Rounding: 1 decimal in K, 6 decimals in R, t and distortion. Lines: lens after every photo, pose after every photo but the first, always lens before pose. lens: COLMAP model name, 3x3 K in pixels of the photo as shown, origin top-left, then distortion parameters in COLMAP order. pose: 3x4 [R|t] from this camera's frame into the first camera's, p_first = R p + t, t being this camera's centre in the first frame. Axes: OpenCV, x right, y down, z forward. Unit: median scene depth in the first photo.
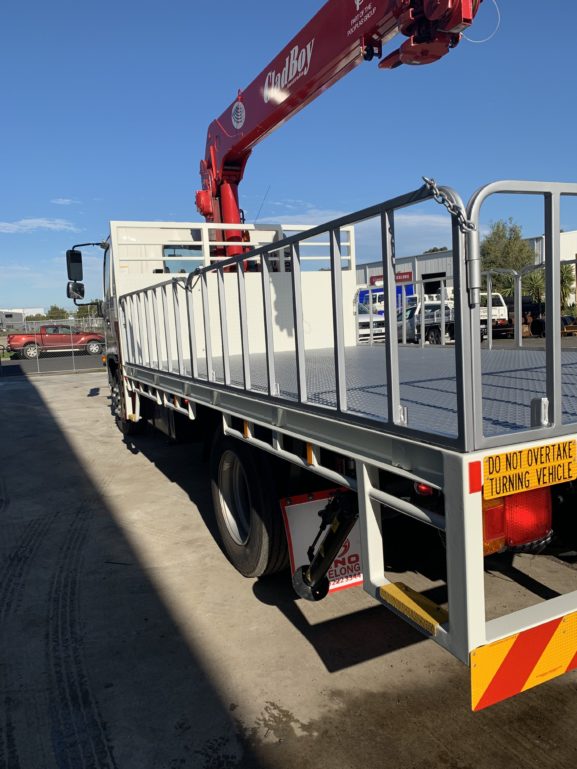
lens RADIAL K [[586.0, 0, 289.8], [0, 586.0, 377.8], [0, 0, 1]] dist [0.014964, -0.009717]
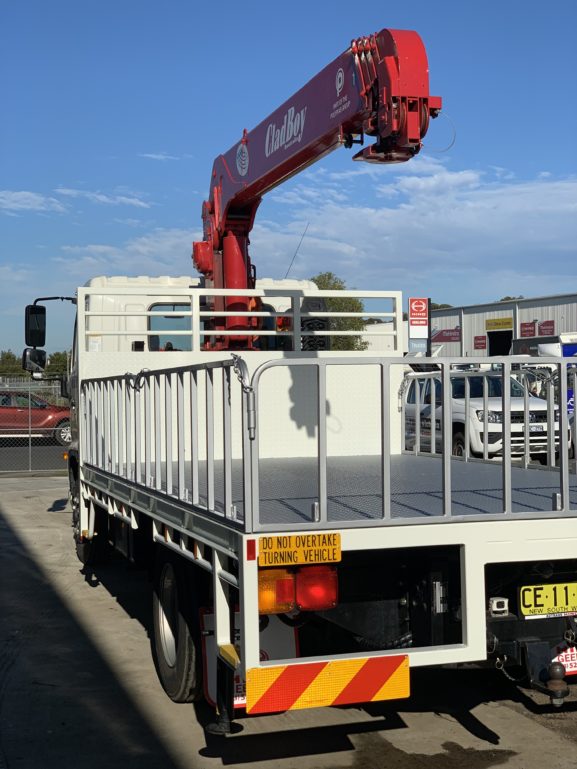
lens RADIAL K [[1134.2, 0, 288.5], [0, 1134.2, 384.5], [0, 0, 1]] dist [0.064457, 0.043848]
pose [[0.989923, 0.038178, -0.136360, 0.425774], [-0.052059, 0.993652, -0.099730, 0.016353], [0.131687, 0.105824, 0.985627, -1.042831]]
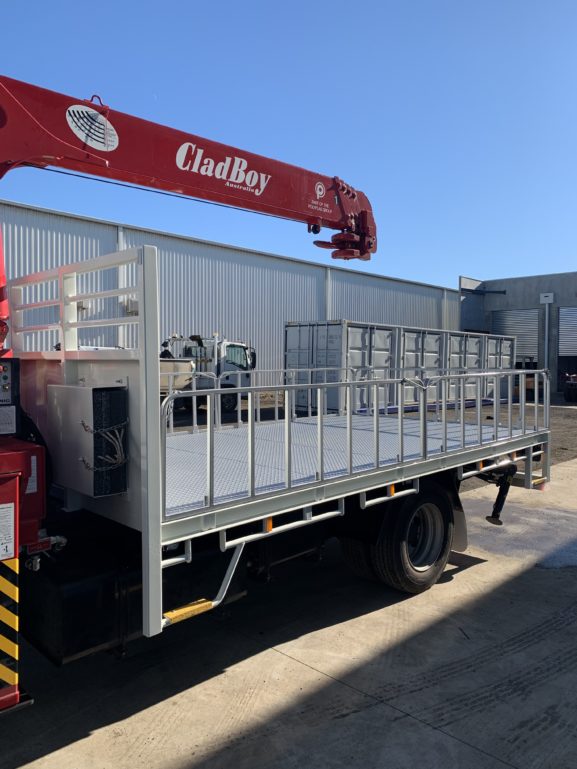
lens RADIAL K [[586.0, 0, 289.8], [0, 586.0, 377.8], [0, 0, 1]] dist [0.014964, -0.009717]
pose [[-0.324979, 0.018514, 0.945540, -1.736279], [0.117537, 0.992847, 0.020956, -0.315456], [-0.938389, 0.117947, -0.324831, 2.248627]]
